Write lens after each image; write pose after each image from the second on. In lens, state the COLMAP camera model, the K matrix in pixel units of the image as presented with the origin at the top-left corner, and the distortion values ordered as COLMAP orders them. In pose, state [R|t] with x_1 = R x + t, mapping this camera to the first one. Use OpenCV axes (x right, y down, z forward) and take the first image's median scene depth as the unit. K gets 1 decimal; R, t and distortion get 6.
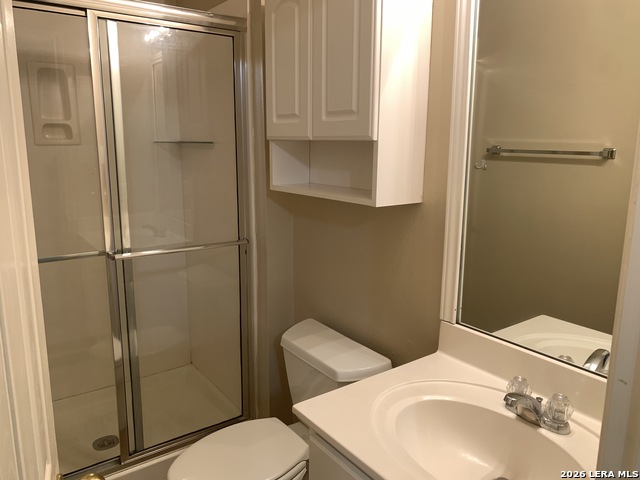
lens RADIAL K [[489.7, 0, 317.4], [0, 489.7, 240.1], [0, 0, 1]] dist [0.038311, -0.039643]
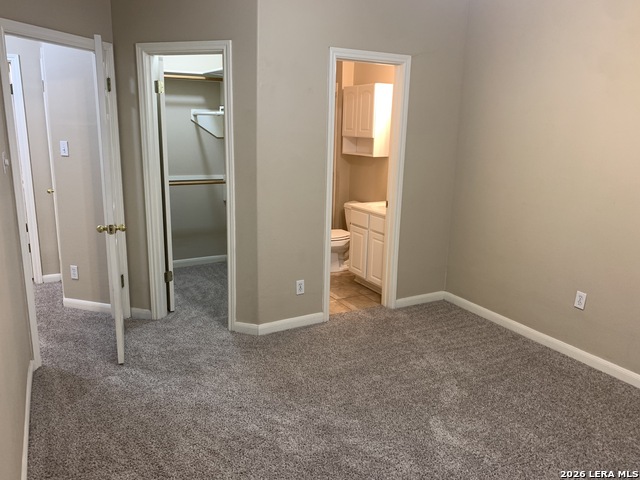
lens RADIAL K [[489.7, 0, 321.2], [0, 489.7, 239.8], [0, 0, 1]] dist [0.038311, -0.039643]
pose [[0.993147, 0.045396, -0.107696, 0.132130], [-0.042848, 0.998747, 0.025856, 0.384345], [0.108735, -0.021064, 0.993848, -2.177552]]
